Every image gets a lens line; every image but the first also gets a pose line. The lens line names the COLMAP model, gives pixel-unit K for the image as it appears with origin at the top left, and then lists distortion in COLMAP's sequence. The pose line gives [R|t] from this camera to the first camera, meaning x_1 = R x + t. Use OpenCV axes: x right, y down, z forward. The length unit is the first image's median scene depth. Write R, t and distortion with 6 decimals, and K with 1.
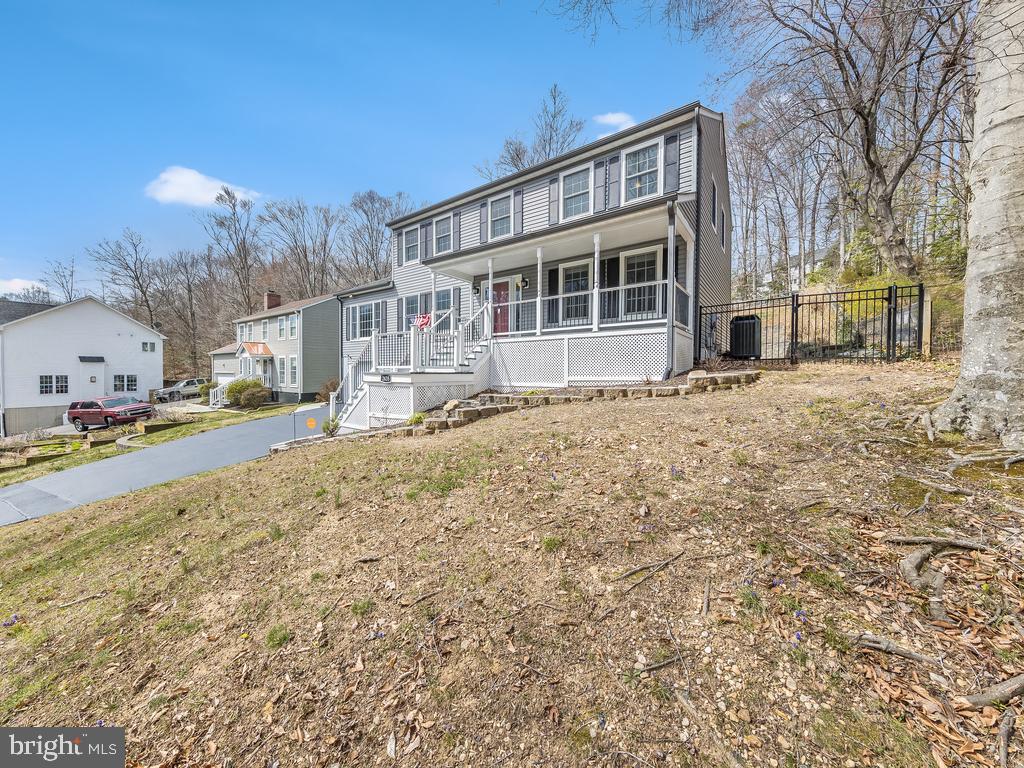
lens RADIAL K [[348.8, 0, 508.9], [0, 348.8, 381.0], [0, 0, 1]] dist [-0.001123, -0.000008]
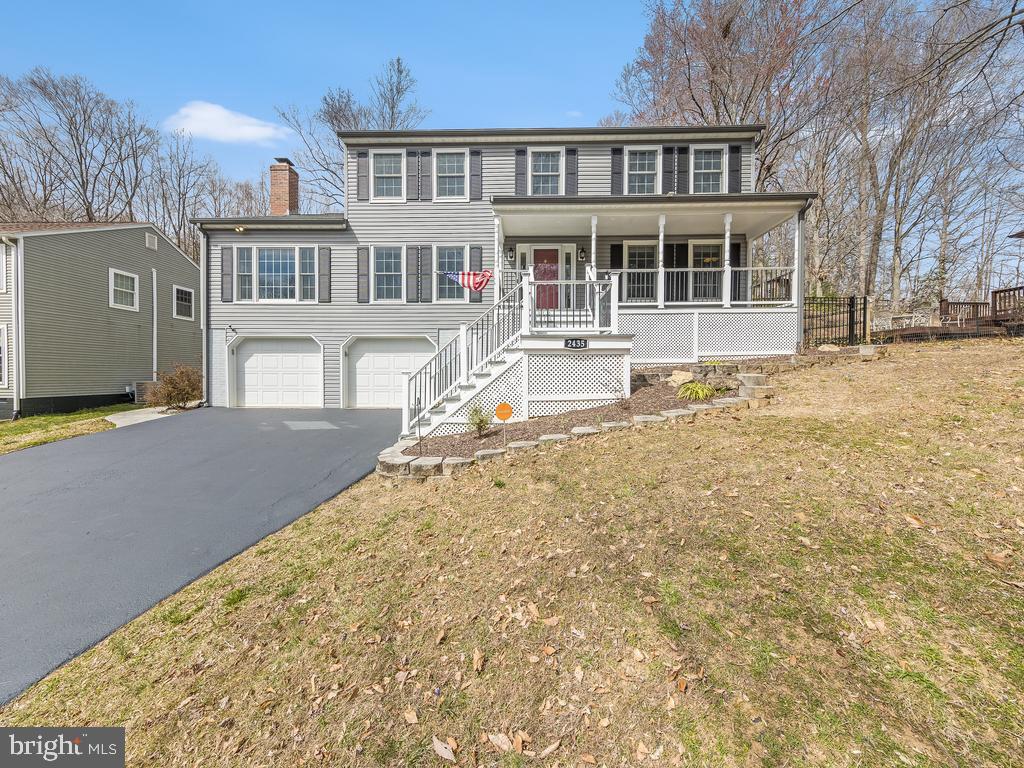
lens RADIAL K [[368.4, 0, 512.2], [0, 368.4, 380.1], [0, 0, 1]] dist [0.003083, -0.000366]
pose [[0.830007, -0.007324, 0.557704, -0.611306], [0.017906, 0.999748, -0.013520, 0.052373], [-0.557465, 0.021208, 0.829930, 0.304586]]
